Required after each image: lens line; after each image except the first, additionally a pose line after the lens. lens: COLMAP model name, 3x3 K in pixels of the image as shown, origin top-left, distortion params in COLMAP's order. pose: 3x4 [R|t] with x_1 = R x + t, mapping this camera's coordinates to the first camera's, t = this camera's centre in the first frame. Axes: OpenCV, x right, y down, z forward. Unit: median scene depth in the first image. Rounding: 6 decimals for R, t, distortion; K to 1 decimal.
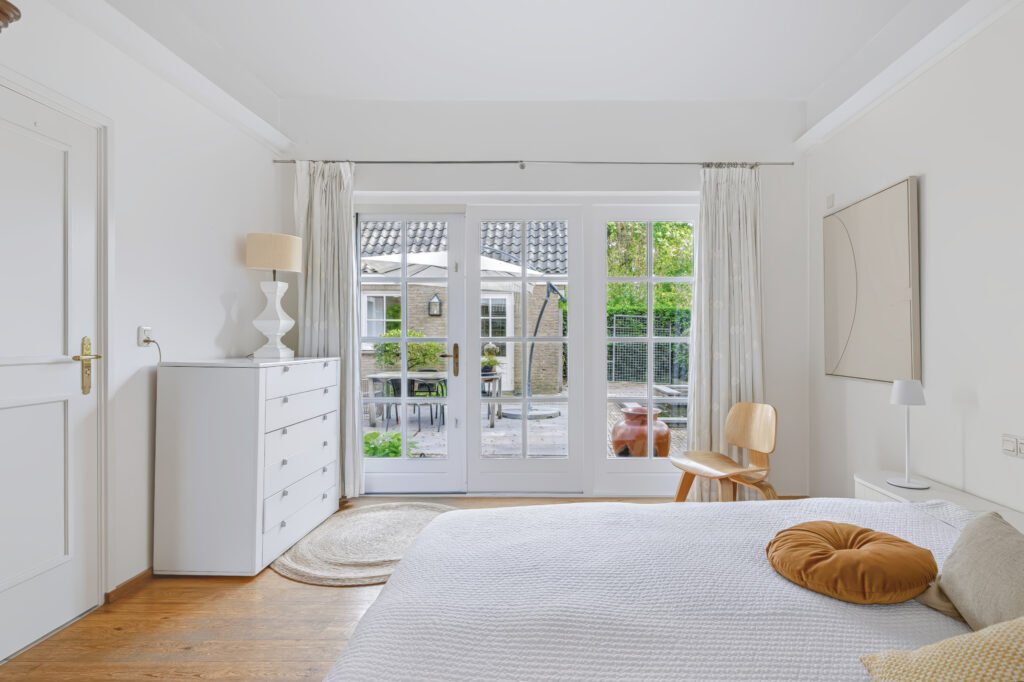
lens RADIAL K [[539.1, 0, 512.0], [0, 539.1, 341.0], [0, 0, 1]] dist [-0.002525, -0.000769]
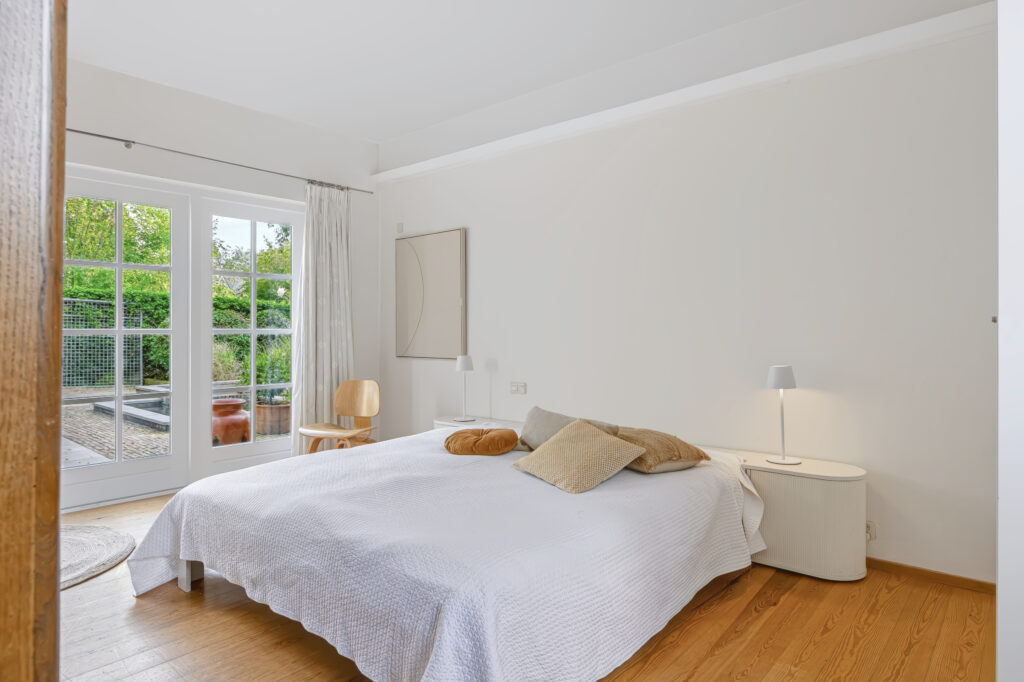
lens RADIAL K [[614.2, 0, 509.5], [0, 614.2, 327.6], [0, 0, 1]] dist [0.002313, 0.000594]
pose [[0.658105, 0.000158, 0.752926, -0.363180], [0.005774, 0.999970, -0.005257, -0.000168], [-0.752904, 0.007807, 0.658084, -0.201836]]
